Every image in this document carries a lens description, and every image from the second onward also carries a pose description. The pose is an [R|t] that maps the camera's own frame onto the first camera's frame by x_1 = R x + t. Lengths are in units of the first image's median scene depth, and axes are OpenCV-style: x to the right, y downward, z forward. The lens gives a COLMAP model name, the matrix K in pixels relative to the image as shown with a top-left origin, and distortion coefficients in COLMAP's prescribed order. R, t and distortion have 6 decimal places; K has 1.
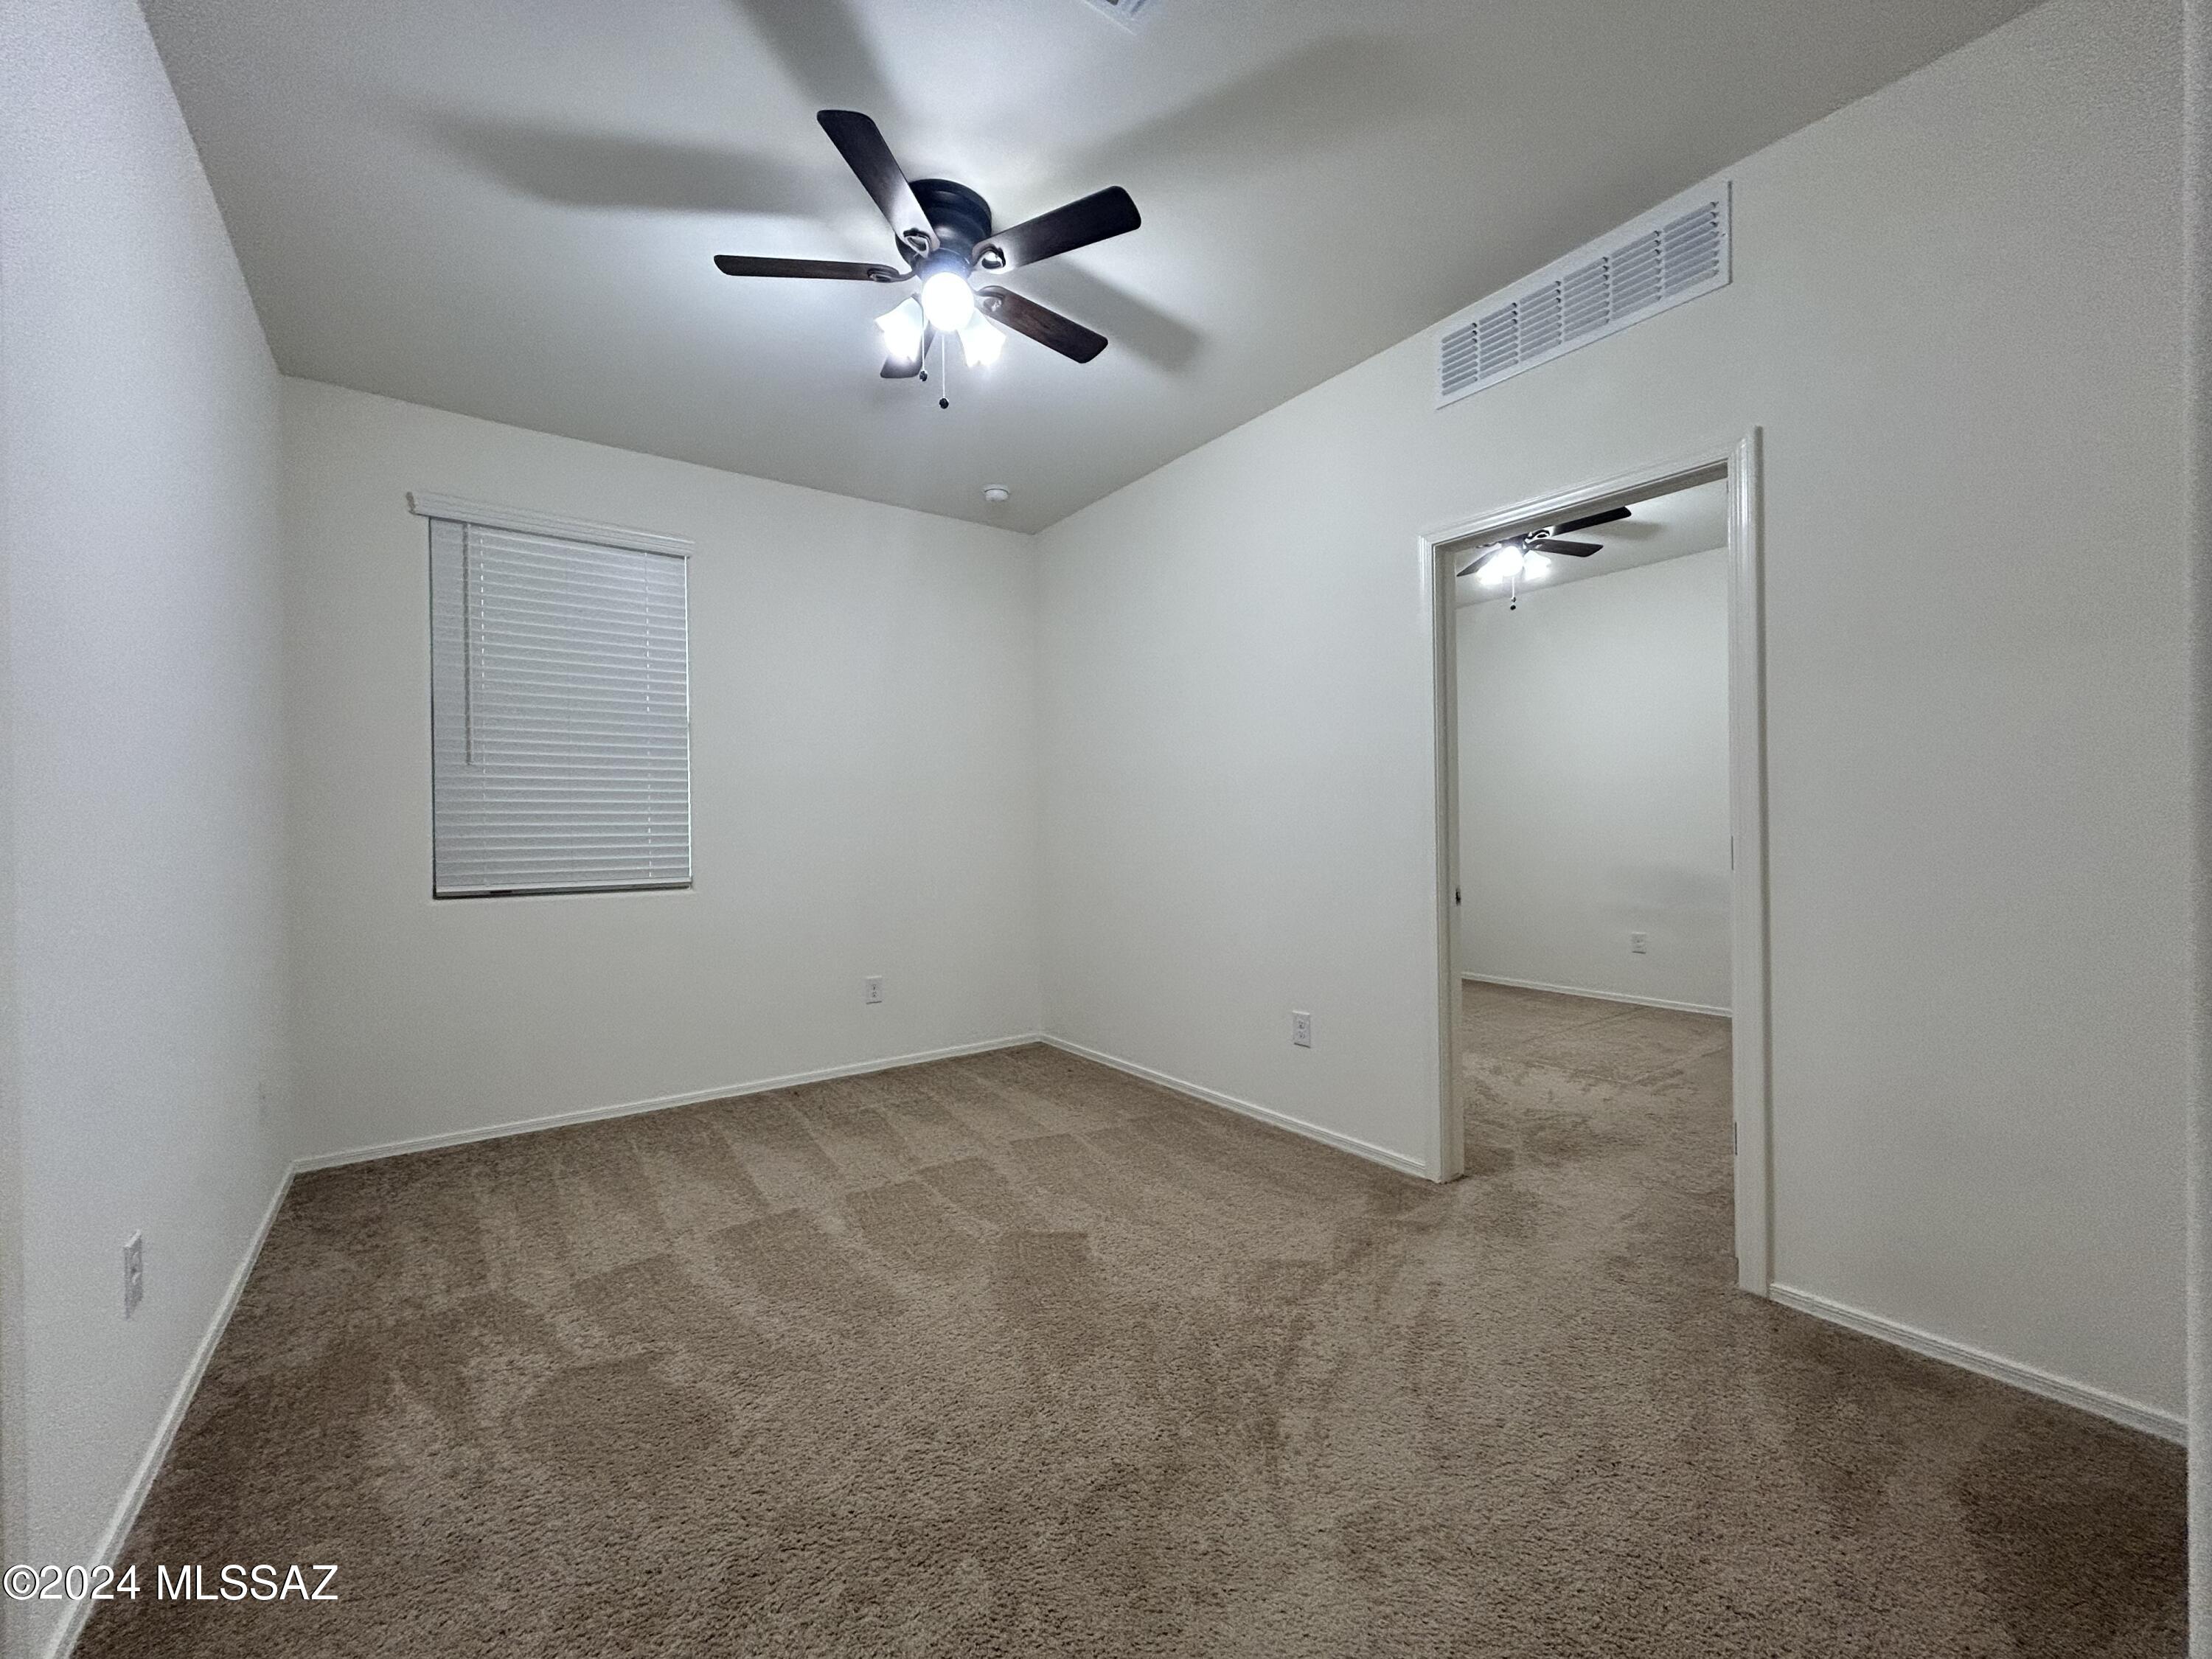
lens RADIAL K [[897.3, 0, 1103.3], [0, 897.3, 828.2], [0, 0, 1]] dist [-0.000498, 0.003499]
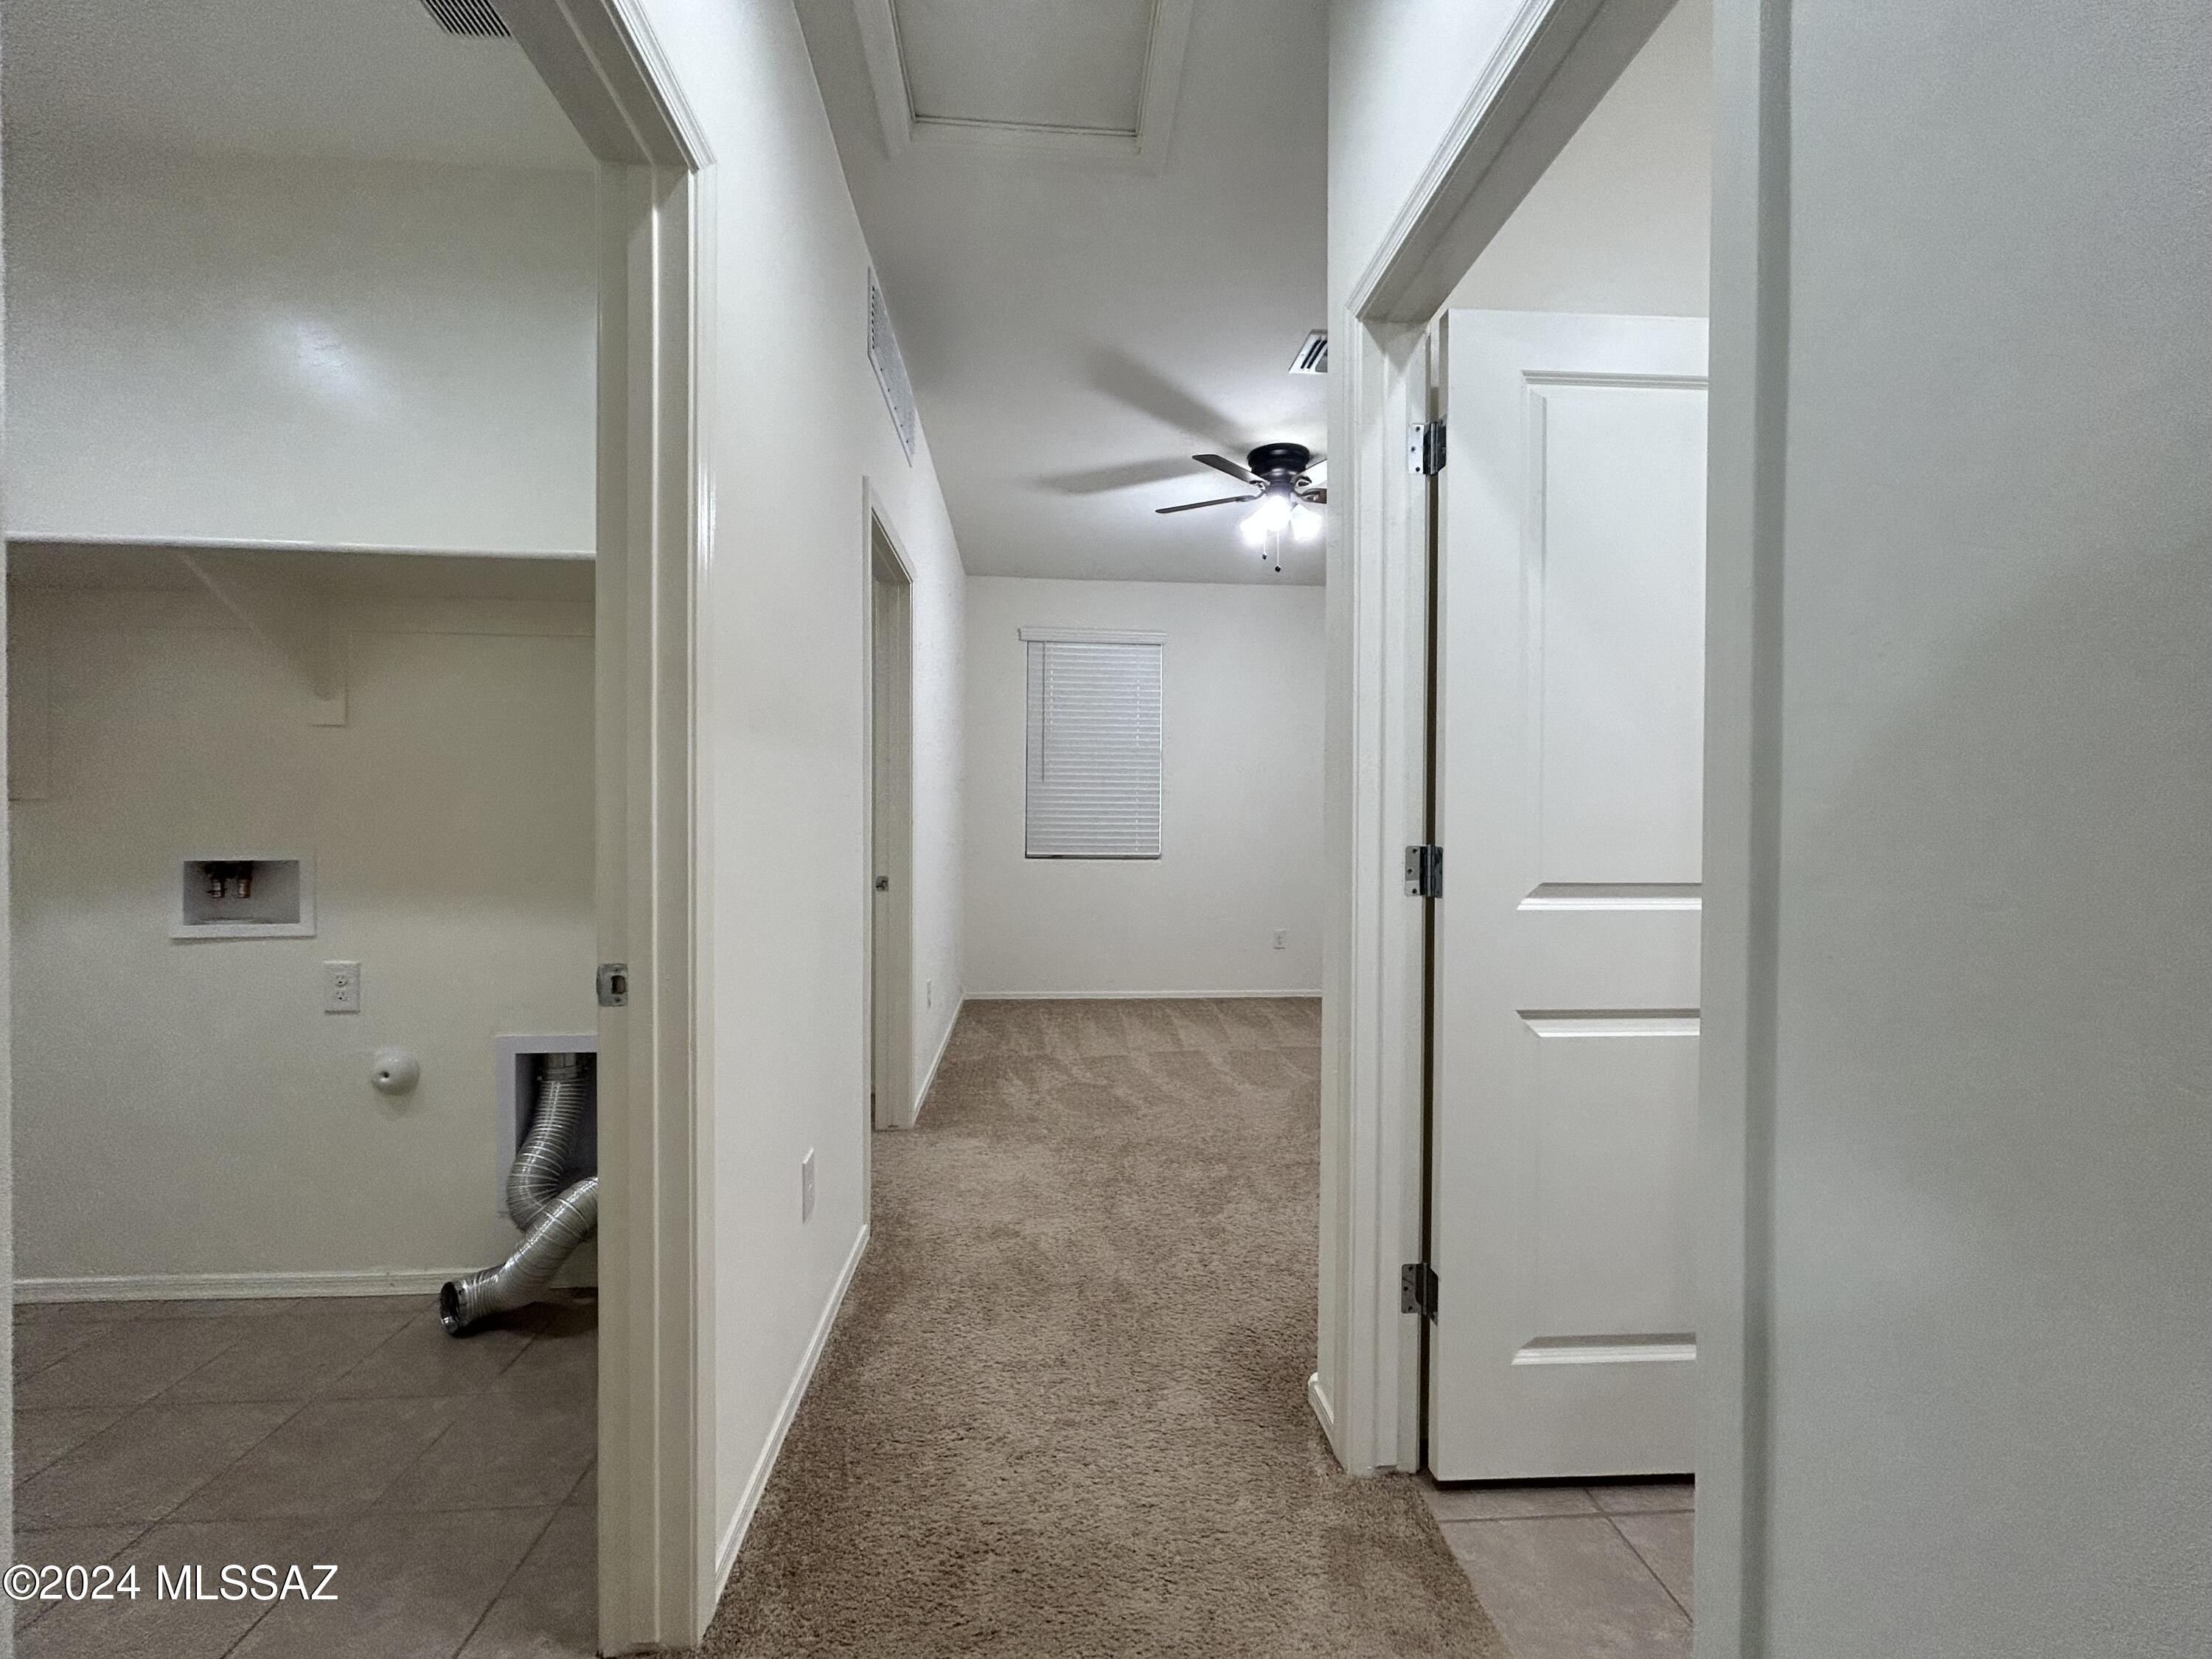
lens RADIAL K [[897.3, 0, 1103.3], [0, 897.3, 828.2], [0, 0, 1]] dist [-0.000498, 0.003499]
pose [[0.851005, 0.023385, -0.524637, 0.434338], [-0.019979, 0.999727, 0.012153, -0.004480], [0.524777, 0.000140, 0.851240, -0.593164]]
